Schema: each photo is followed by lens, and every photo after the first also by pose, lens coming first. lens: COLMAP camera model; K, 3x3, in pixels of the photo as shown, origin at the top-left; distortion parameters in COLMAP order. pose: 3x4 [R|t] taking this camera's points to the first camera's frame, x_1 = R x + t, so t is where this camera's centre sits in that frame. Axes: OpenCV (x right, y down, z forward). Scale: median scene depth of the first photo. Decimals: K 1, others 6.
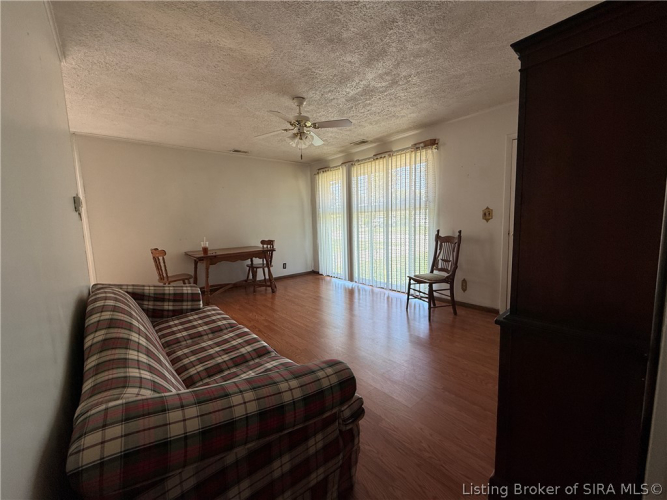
lens RADIAL K [[264.6, 0, 332.8], [0, 264.6, 249.9], [0, 0, 1]] dist [0.000070, 0.000201]
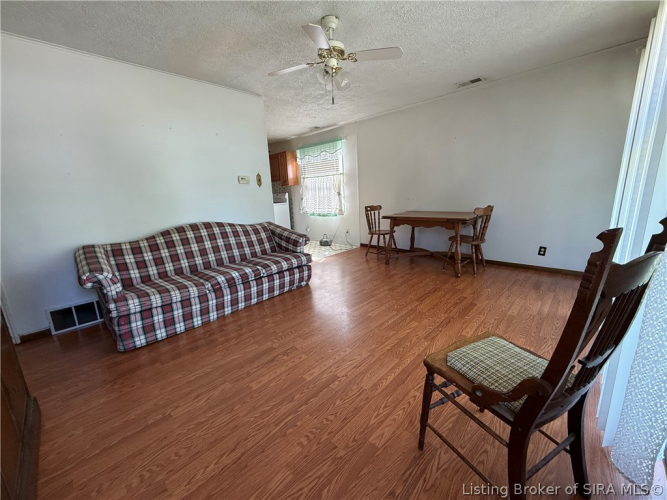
lens RADIAL K [[264.6, 0, 330.5], [0, 264.6, 250.4], [0, 0, 1]] dist [0.000070, 0.000201]
pose [[0.100866, 0.227177, -0.968616, 0.547941], [-0.064849, 0.973012, 0.221455, -0.065650], [0.992784, 0.040477, 0.112876, 0.684919]]
